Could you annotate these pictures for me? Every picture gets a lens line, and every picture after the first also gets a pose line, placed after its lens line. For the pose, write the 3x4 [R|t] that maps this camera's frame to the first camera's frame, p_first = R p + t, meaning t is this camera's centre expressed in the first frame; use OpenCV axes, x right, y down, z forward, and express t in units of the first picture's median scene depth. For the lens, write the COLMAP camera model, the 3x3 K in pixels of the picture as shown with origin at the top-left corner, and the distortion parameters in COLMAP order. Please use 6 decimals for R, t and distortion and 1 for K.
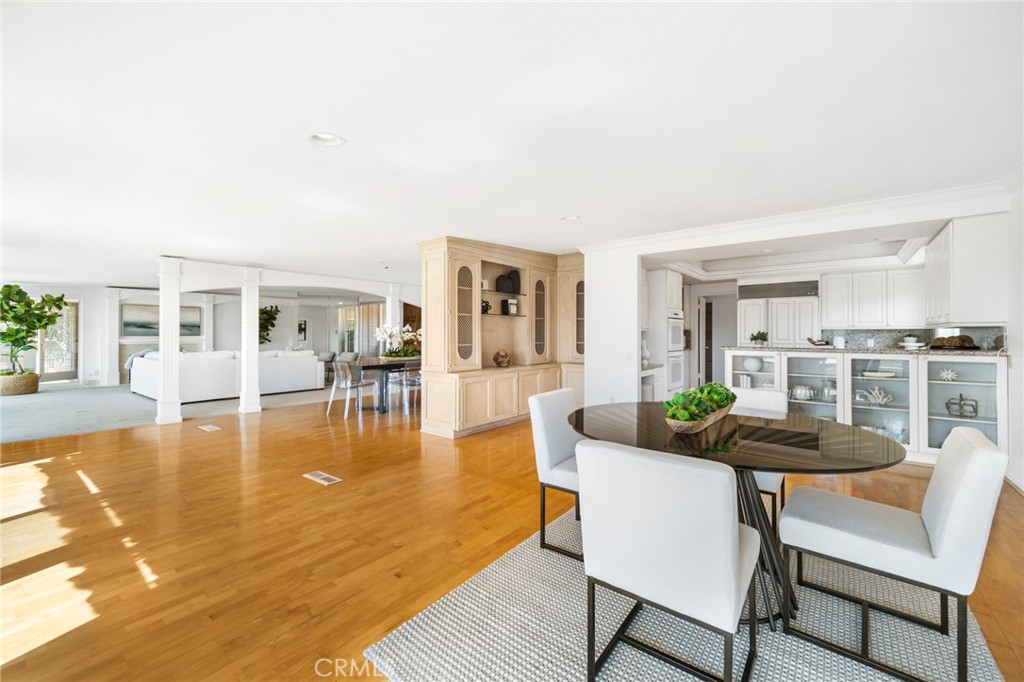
lens RADIAL K [[416.5, 0, 513.1], [0, 416.5, 332.9], [0, 0, 1]] dist [0.006152, -0.001441]
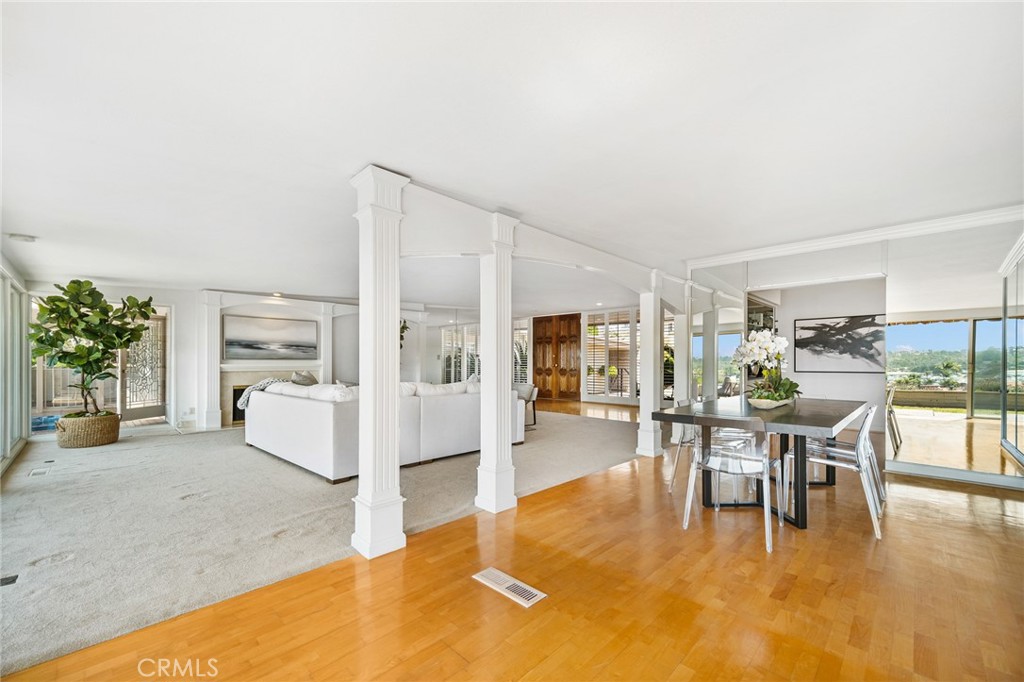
lens RADIAL K [[416.5, 0, 494.3], [0, 416.5, 363.3], [0, 0, 1]] dist [0.006152, -0.001441]
pose [[0.991743, 0.014563, -0.127411, -0.443437], [-0.012904, 0.999821, 0.013841, -0.002070], [0.127589, -0.012083, 0.991753, 0.406064]]
